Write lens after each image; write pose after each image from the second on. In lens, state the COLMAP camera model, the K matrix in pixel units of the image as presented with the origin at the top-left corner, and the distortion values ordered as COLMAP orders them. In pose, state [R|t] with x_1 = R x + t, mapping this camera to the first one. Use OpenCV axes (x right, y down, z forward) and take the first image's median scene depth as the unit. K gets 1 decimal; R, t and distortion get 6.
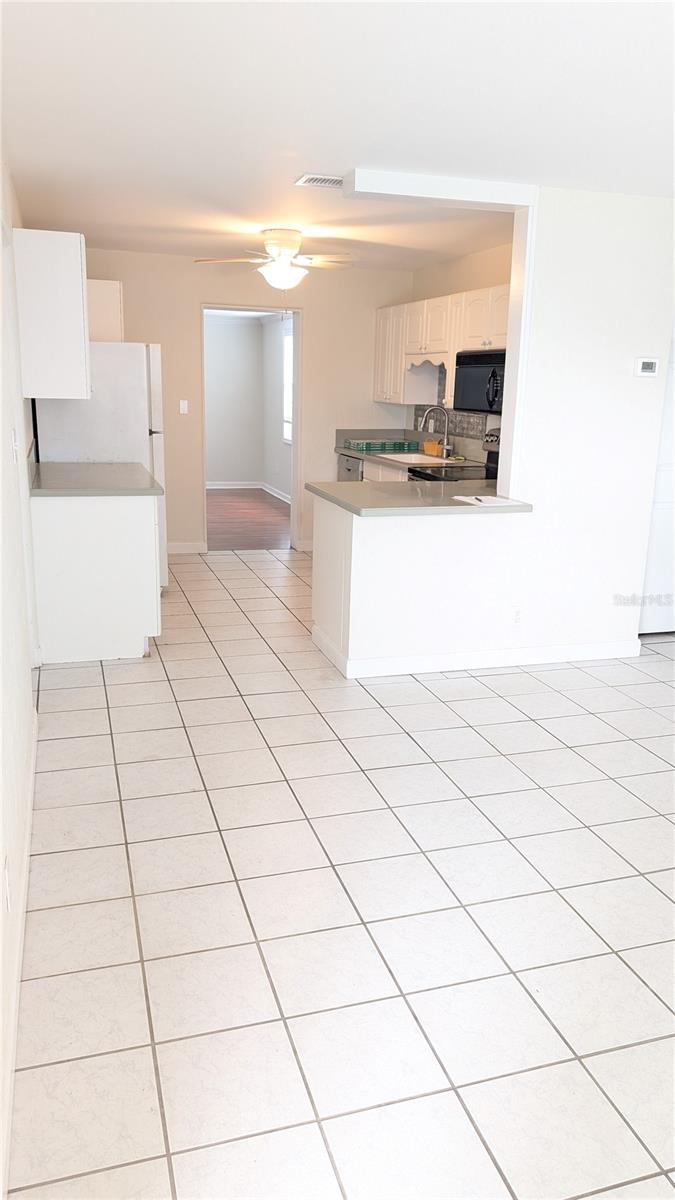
lens RADIAL K [[885.5, 0, 337.5], [0, 885.5, 600.0], [0, 0, 1]] dist [0.027614, -0.001587]
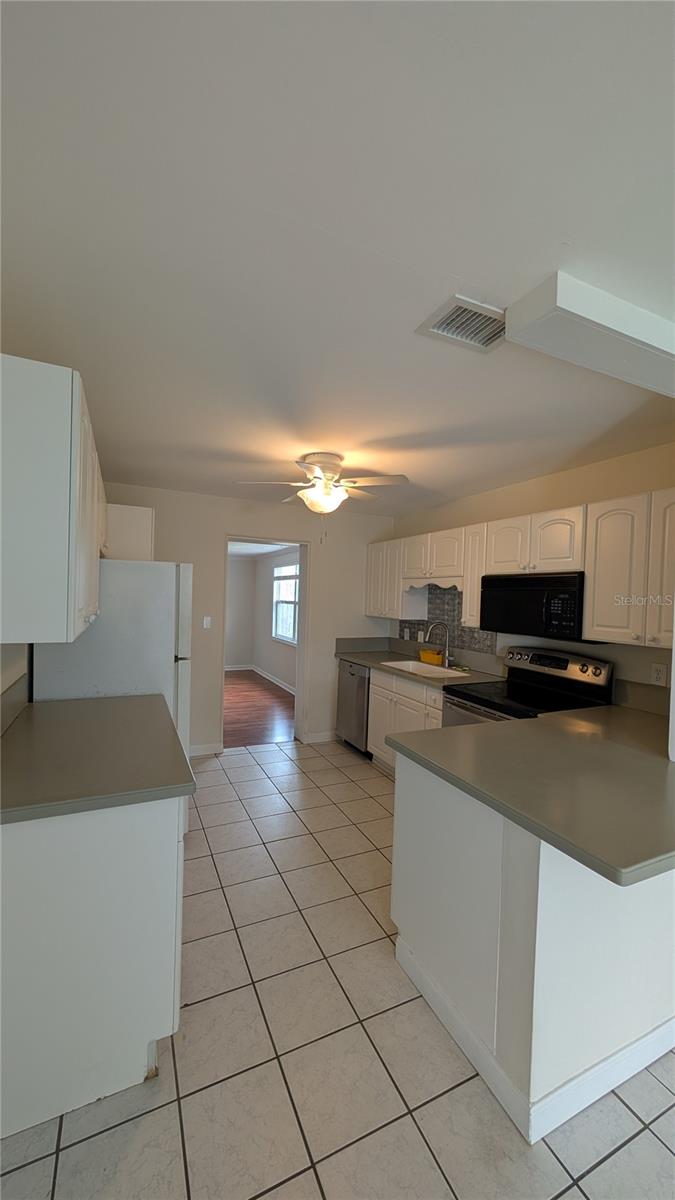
lens RADIAL K [[451.7, 0, 337.5], [0, 451.7, 600.0], [0, 0, 1]] dist [0.000051, 0.000199]
pose [[0.989567, 0.001475, 0.144065, -0.101206], [0.031511, 0.973521, -0.226417, -0.120859], [-0.140584, 0.228594, 0.963318, 0.460319]]
